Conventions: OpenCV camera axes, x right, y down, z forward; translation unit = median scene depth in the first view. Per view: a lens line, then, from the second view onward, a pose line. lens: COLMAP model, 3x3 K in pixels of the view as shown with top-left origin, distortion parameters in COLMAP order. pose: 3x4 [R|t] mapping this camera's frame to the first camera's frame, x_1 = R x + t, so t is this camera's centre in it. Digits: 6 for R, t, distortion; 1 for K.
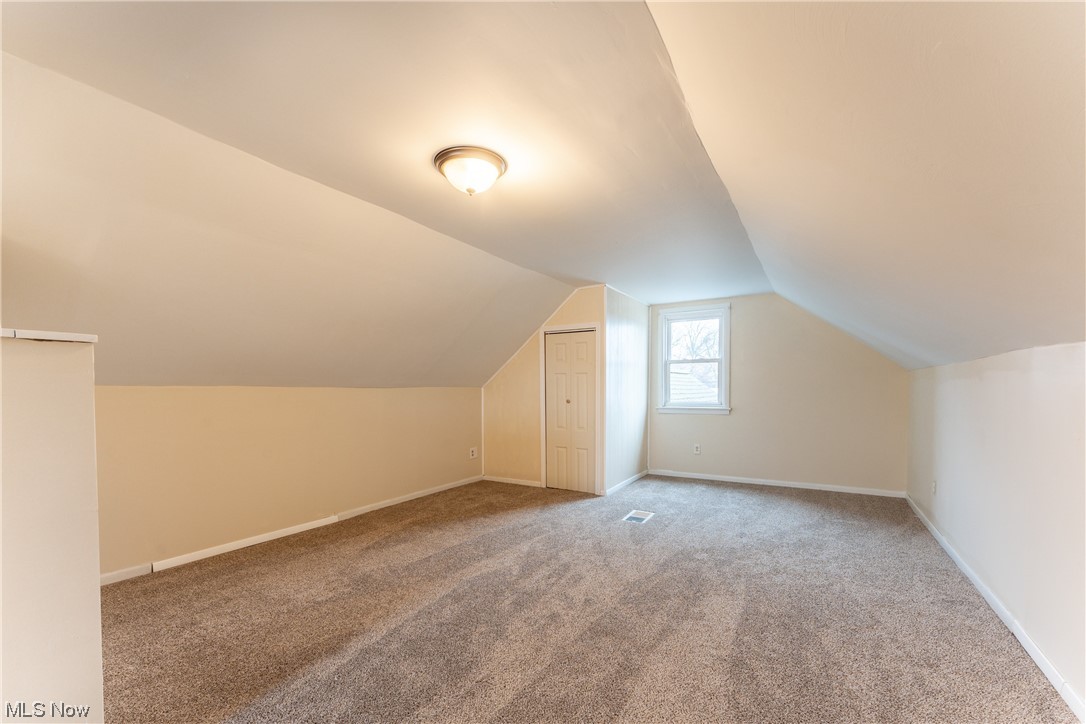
lens RADIAL K [[435.1, 0, 543.7], [0, 435.1, 399.4], [0, 0, 1]] dist [0.001132, 0.000011]
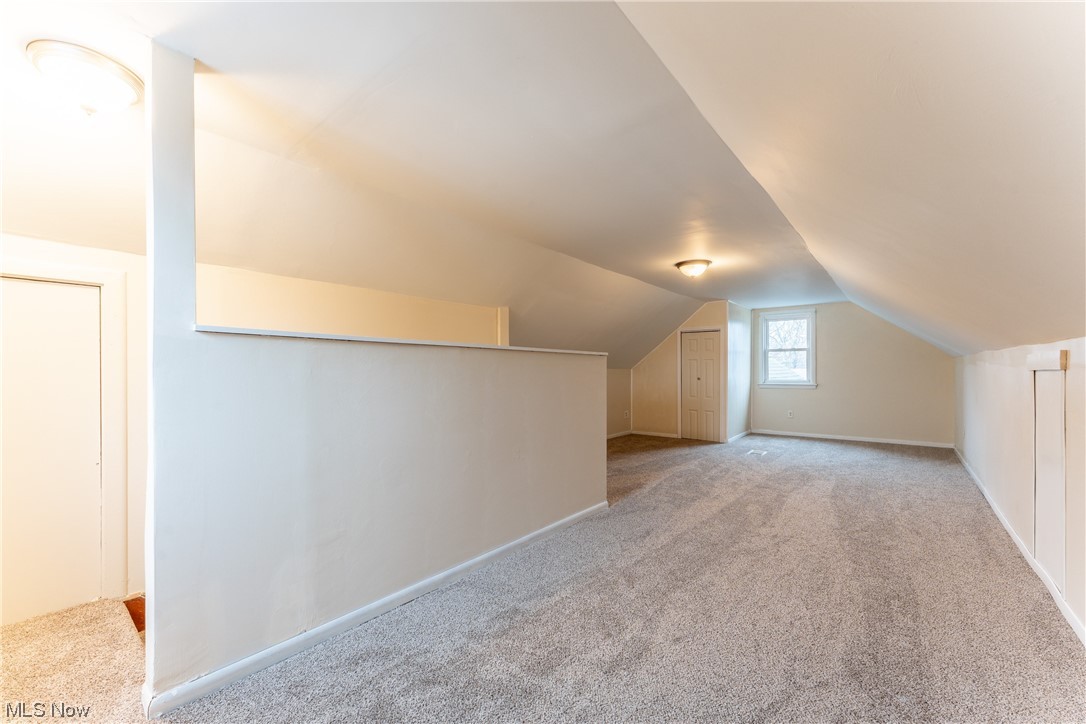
lens RADIAL K [[438.9, 0, 540.4], [0, 438.9, 369.5], [0, 0, 1]] dist [-0.000564, -0.000040]
pose [[0.991731, 0.000125, -0.128334, -0.281161], [-0.003284, 0.999697, -0.024404, 0.011253], [0.128292, 0.024624, 0.991431, -0.530493]]
